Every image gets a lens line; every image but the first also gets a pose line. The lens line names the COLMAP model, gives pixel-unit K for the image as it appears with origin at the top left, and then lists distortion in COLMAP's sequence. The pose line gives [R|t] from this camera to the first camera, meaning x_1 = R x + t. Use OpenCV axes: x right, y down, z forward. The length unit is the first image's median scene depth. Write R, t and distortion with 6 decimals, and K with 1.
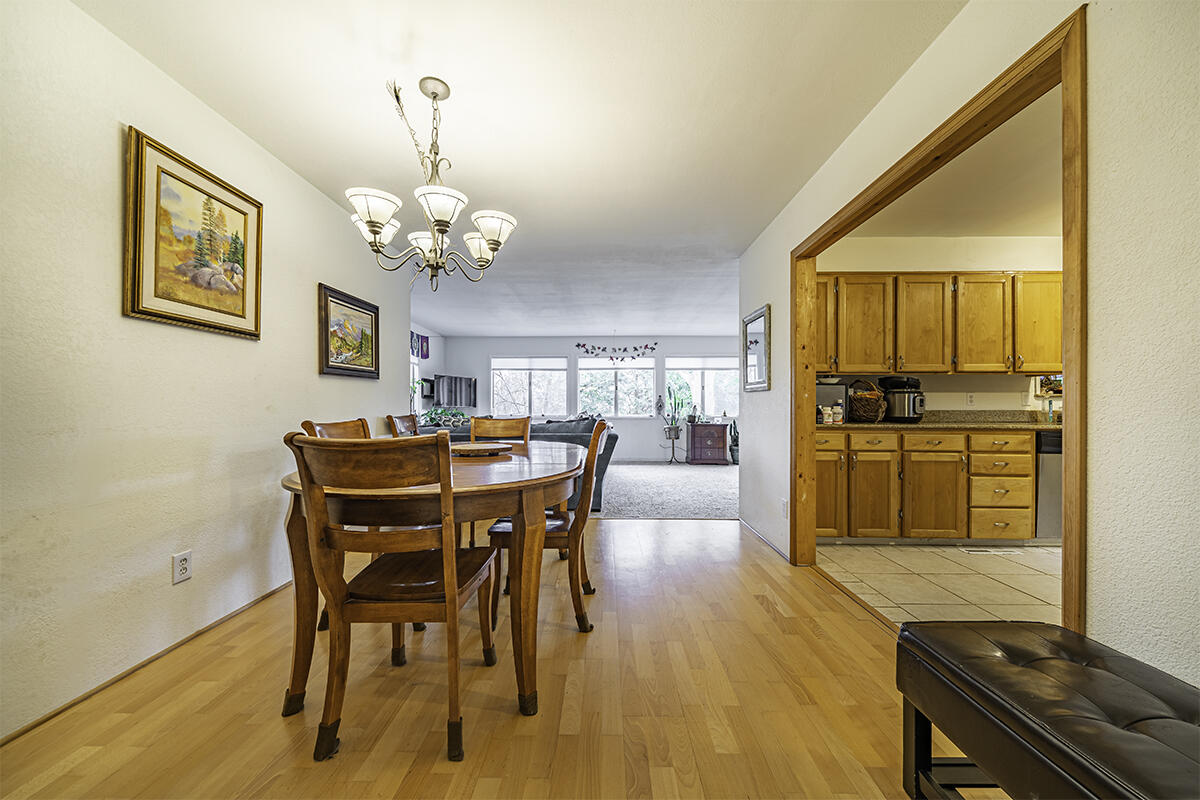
lens RADIAL K [[420.3, 0, 599.7], [0, 420.3, 409.5], [0, 0, 1]] dist [-0.000887, -0.000068]
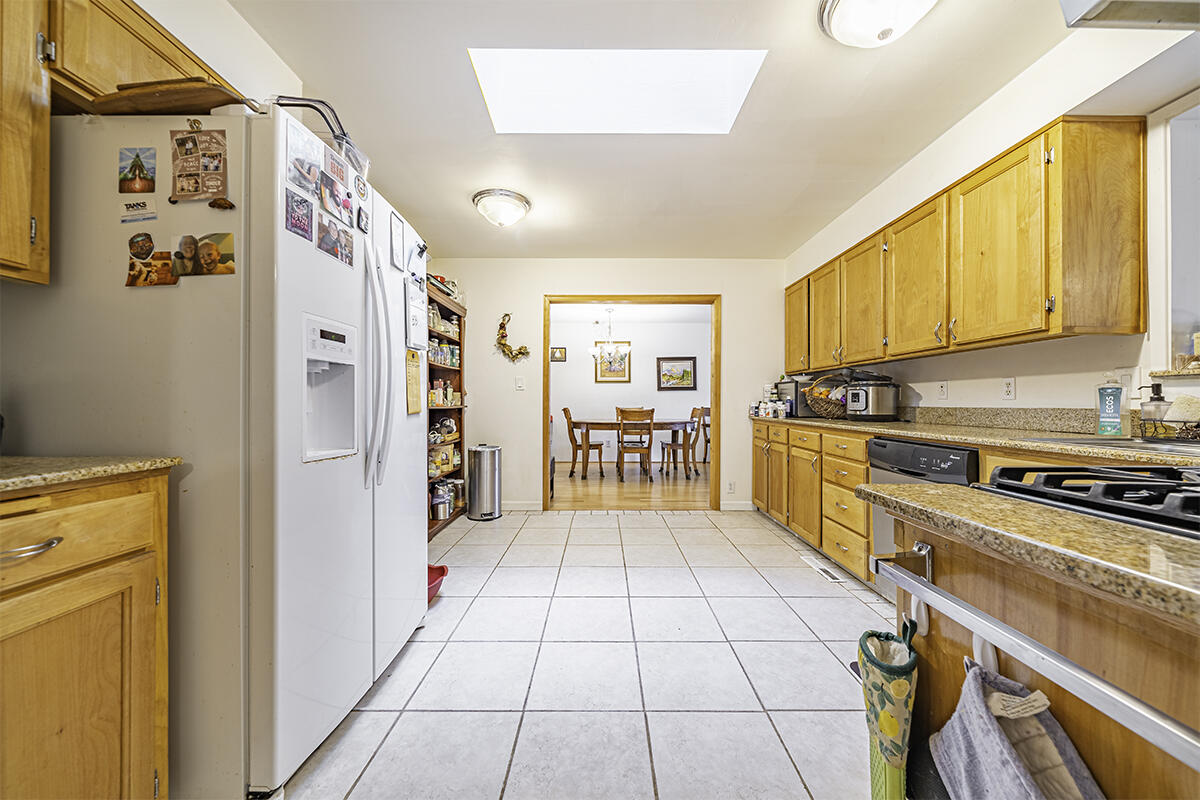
lens RADIAL K [[416.9, 0, 604.3], [0, 416.9, 402.2], [0, 0, 1]] dist [-0.000384, -0.000041]
pose [[0.021901, -0.001530, -0.999759, 1.872897], [-0.002658, 0.999995, -0.001588, -0.004711], [0.999757, 0.002692, 0.021897, 0.554692]]
